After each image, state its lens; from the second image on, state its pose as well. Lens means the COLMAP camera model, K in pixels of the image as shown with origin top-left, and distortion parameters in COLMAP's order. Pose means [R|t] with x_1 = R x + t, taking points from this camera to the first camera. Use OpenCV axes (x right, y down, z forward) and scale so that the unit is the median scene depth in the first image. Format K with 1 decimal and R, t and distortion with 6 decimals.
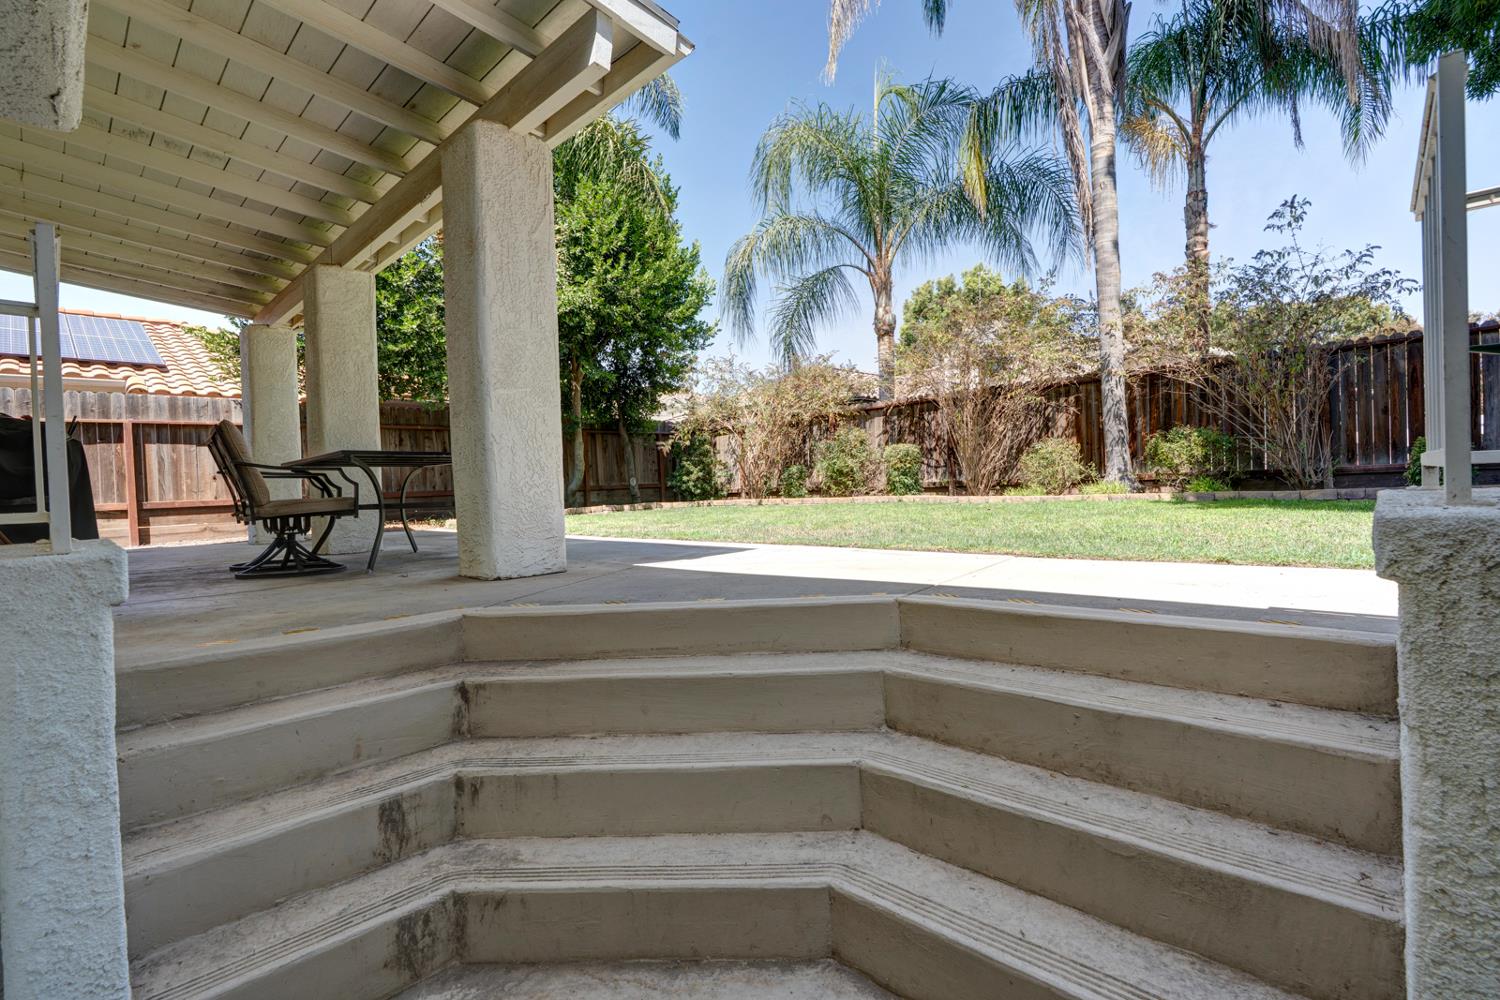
lens RADIAL K [[669.2, 0, 748.8], [0, 669.2, 493.1], [0, 0, 1]] dist [0.002539, 0.001957]
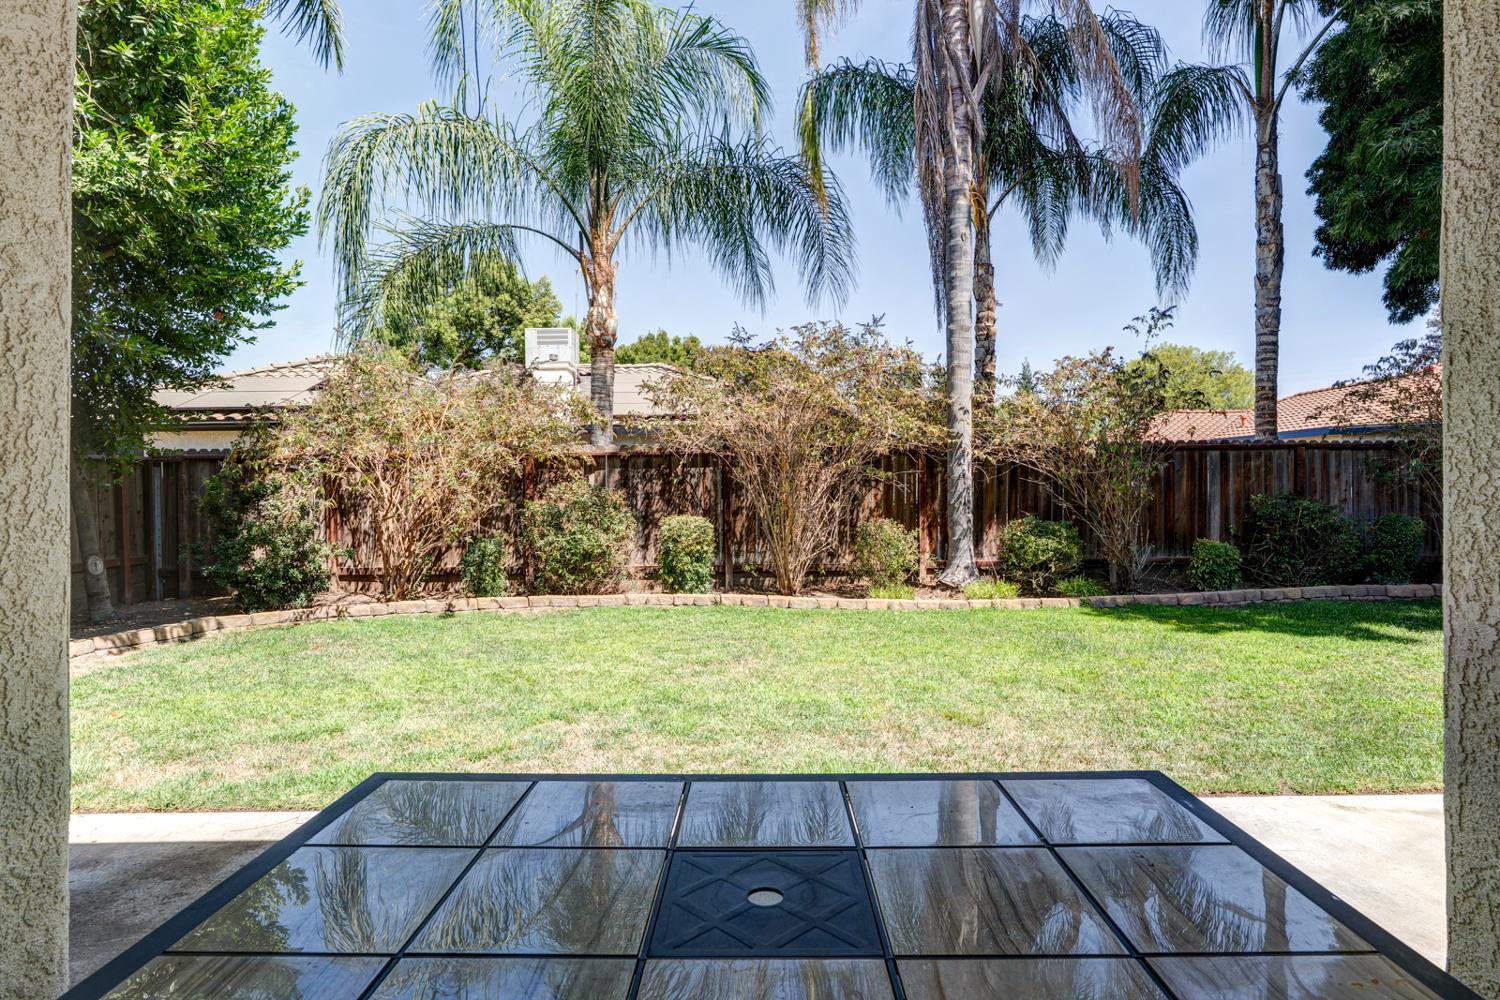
lens RADIAL K [[788.7, 0, 750.8], [0, 788.7, 511.5], [0, 0, 1]] dist [0.002906, 0.000377]
pose [[0.728352, 0.008956, 0.685145, -0.343103], [-0.012996, 0.999915, 0.000745, -0.095863], [-0.685080, -0.009447, 0.728406, 0.428833]]
